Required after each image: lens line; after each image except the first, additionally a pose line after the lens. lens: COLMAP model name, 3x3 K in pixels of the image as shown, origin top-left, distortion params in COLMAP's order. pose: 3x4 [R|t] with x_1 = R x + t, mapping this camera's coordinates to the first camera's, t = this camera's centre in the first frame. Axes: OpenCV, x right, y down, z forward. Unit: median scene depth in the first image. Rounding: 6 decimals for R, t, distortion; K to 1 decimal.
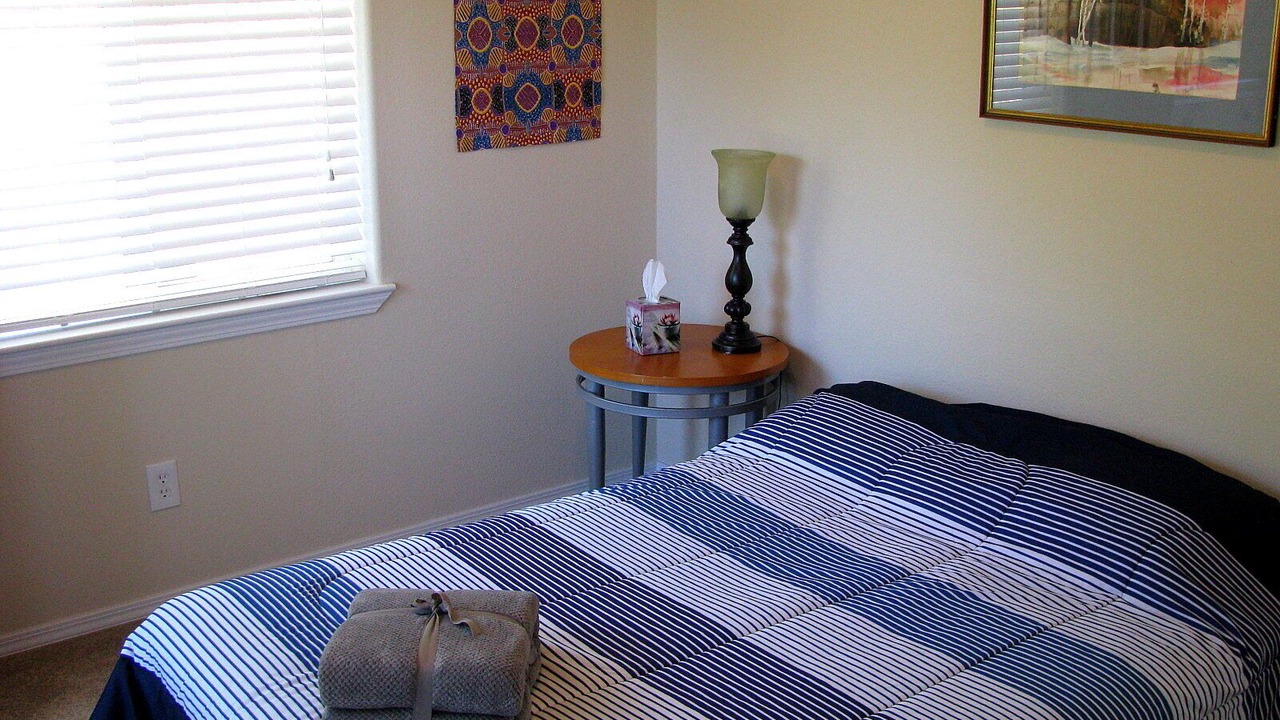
lens RADIAL K [[1399.8, 0, 640.0], [0, 1399.8, 360.0], [0, 0, 1]] dist [-0.223748, 0.305560]
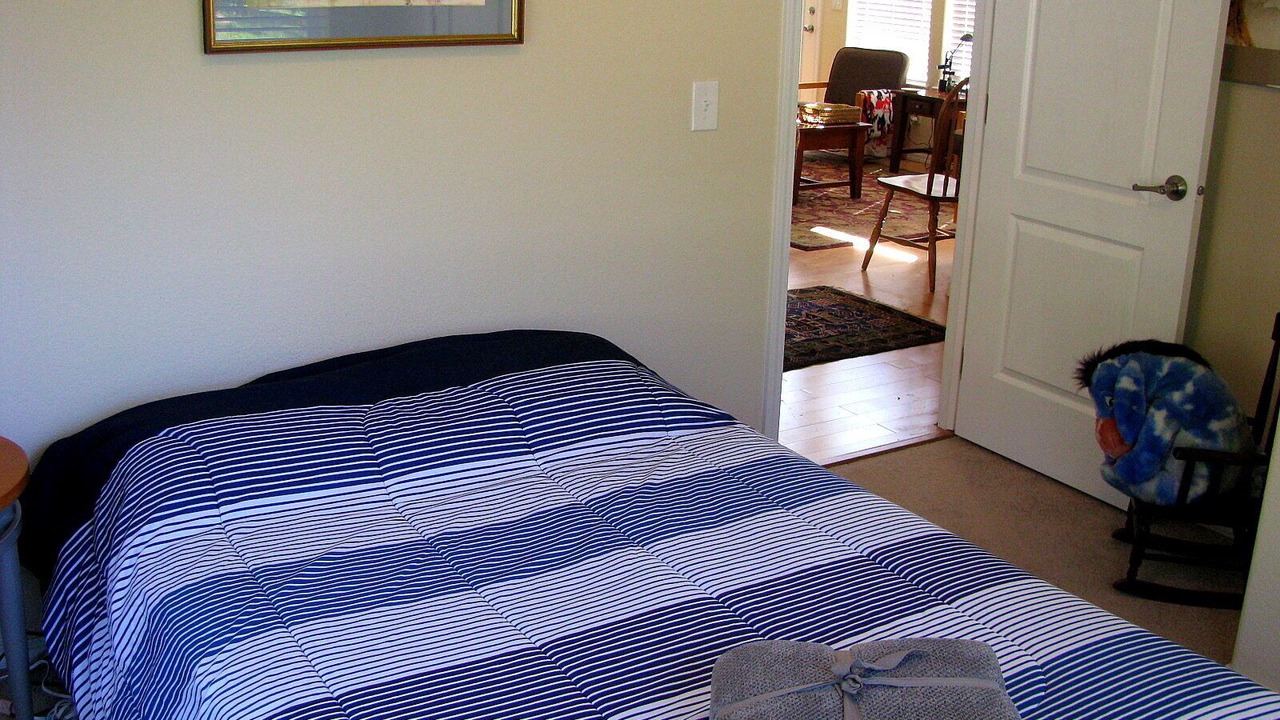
lens RADIAL K [[1399.8, 0, 640.0], [0, 1399.8, 360.0], [0, 0, 1]] dist [-0.223748, 0.305560]
pose [[0.070640, -0.286323, 0.955526, -0.915135], [0.234821, 0.935771, 0.263044, -0.244049], [-0.969468, 0.205796, 0.133338, 1.025306]]
